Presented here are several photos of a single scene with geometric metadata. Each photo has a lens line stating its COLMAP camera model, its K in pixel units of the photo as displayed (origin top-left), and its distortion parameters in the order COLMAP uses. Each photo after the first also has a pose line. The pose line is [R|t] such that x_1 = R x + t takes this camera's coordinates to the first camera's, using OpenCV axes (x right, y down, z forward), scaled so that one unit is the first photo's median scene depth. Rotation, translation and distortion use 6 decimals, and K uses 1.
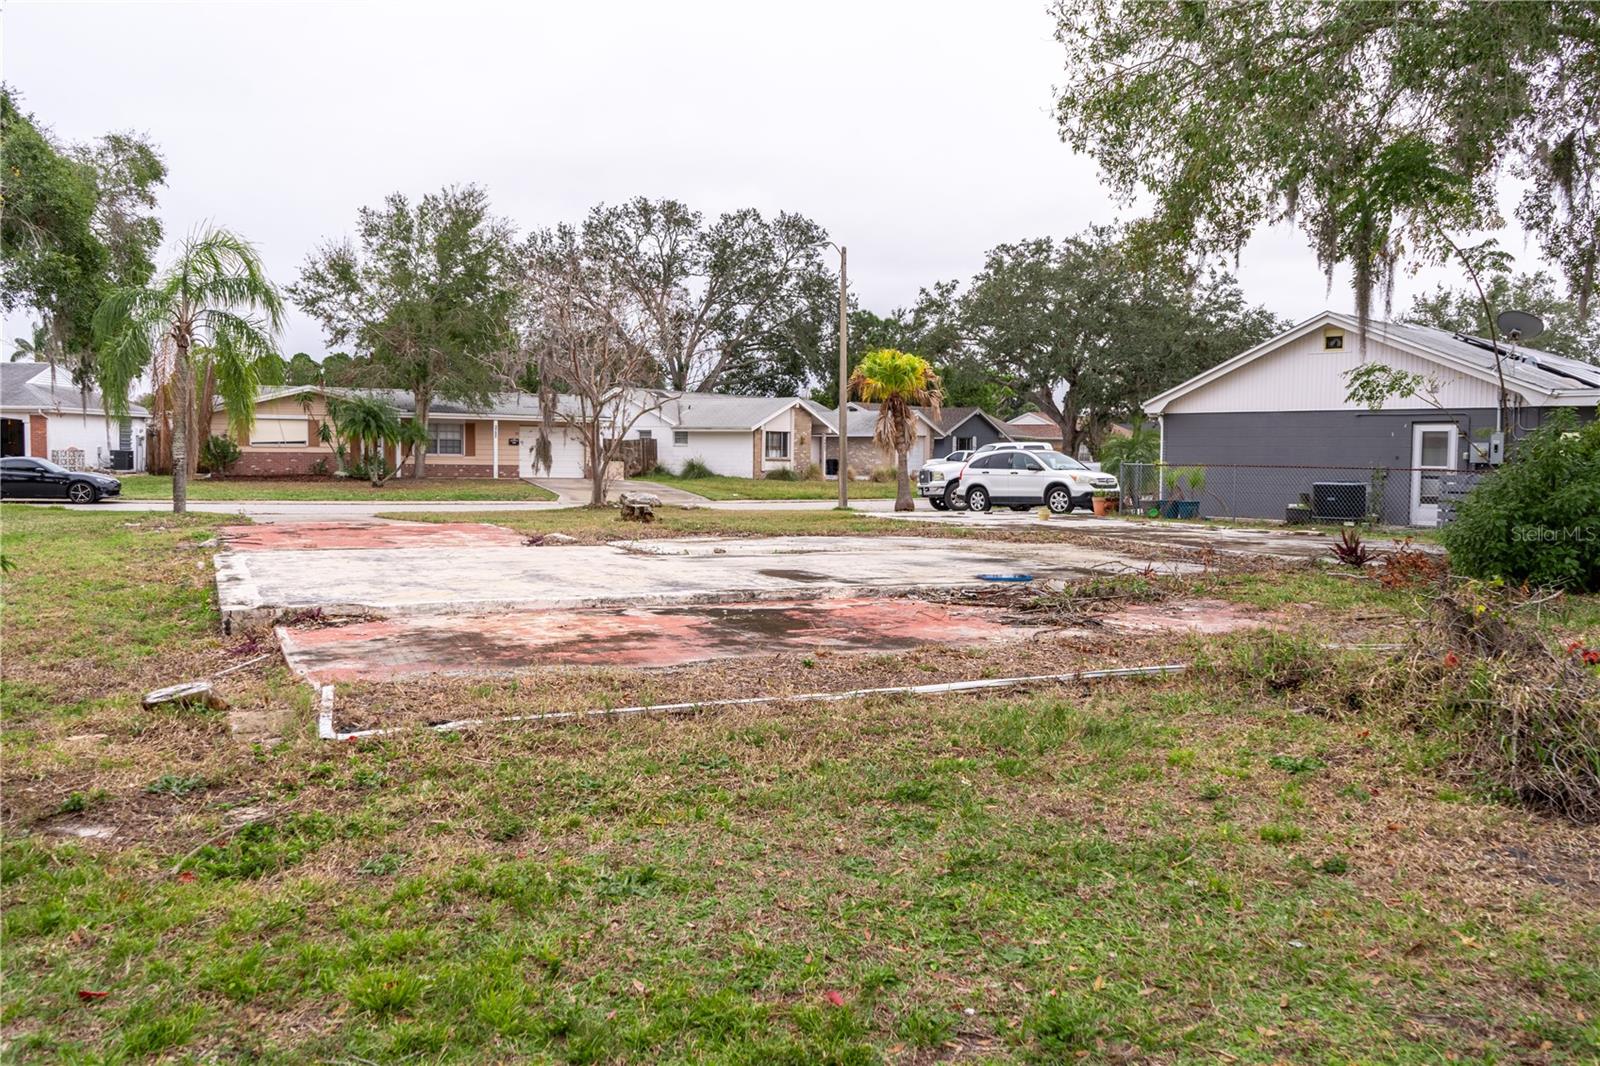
lens RADIAL K [[1326.8, 0, 800.0], [0, 1326.8, 533.0], [0, 0, 1]] dist [-0.008031, -0.002056]
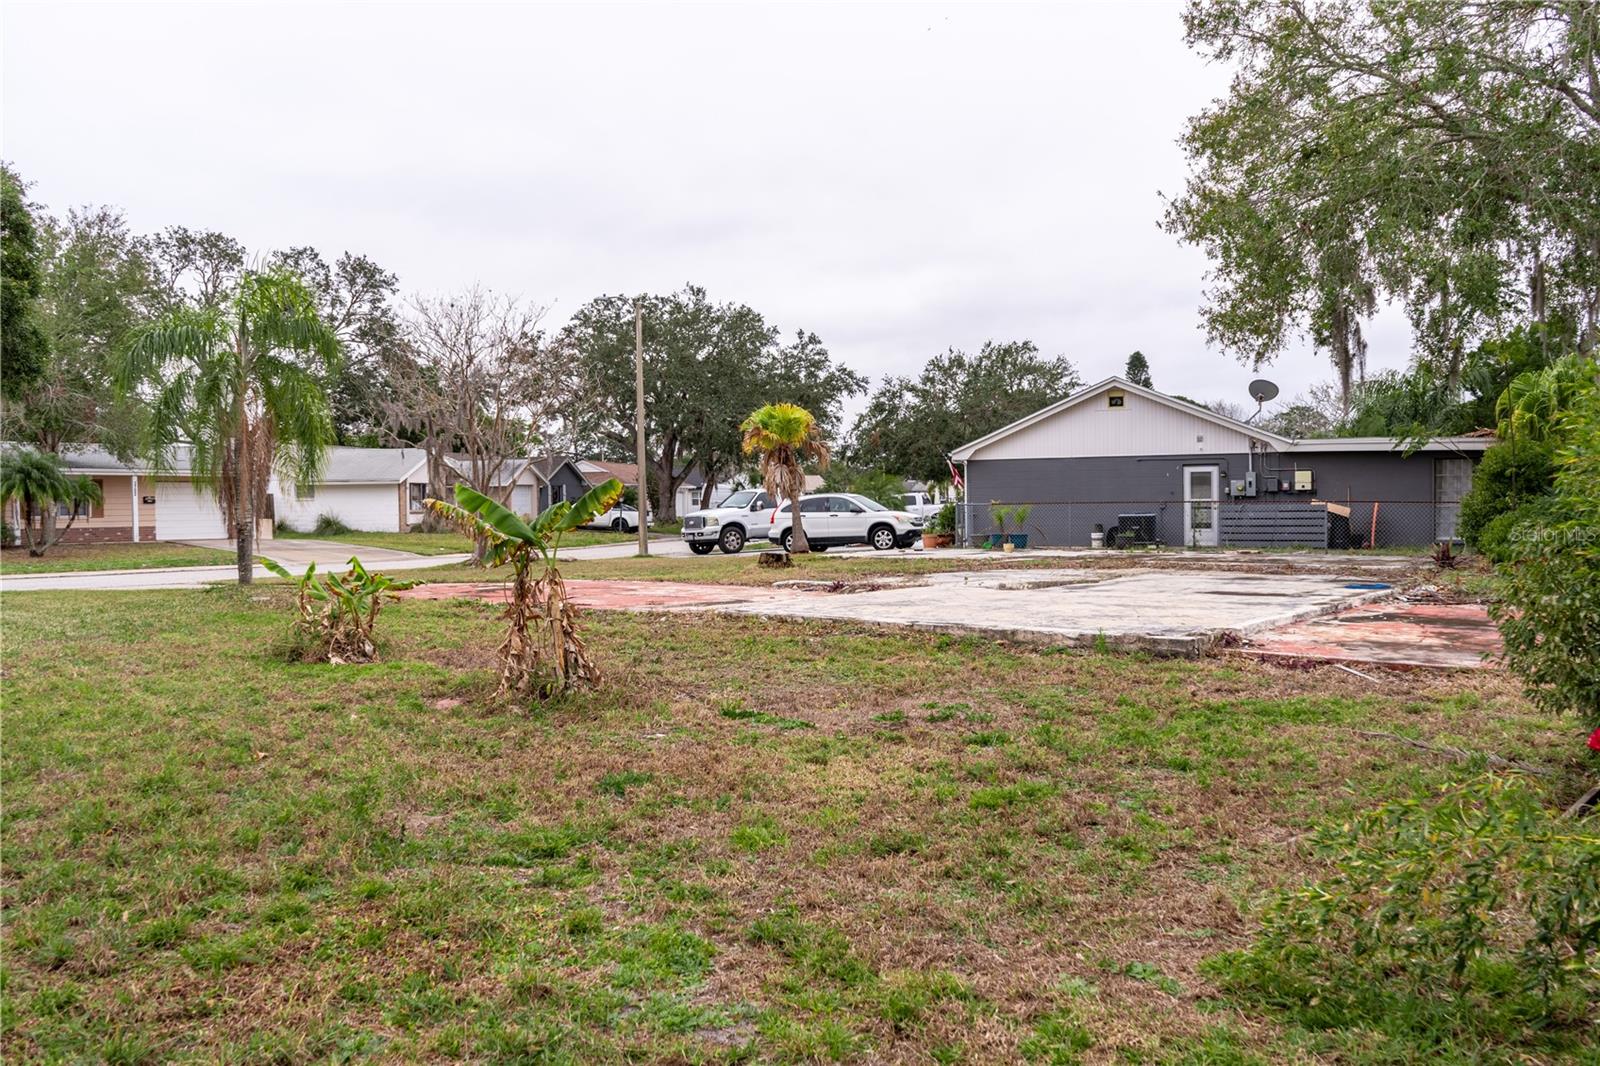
lens RADIAL K [[1326.8, 0, 800.0], [0, 1326.8, 533.0], [0, 0, 1]] dist [-0.008031, -0.002056]
pose [[0.885272, -0.035902, 0.463687, -0.373433], [0.052241, 0.998382, -0.022438, -0.007337], [-0.462131, 0.044088, 0.885715, 0.036594]]
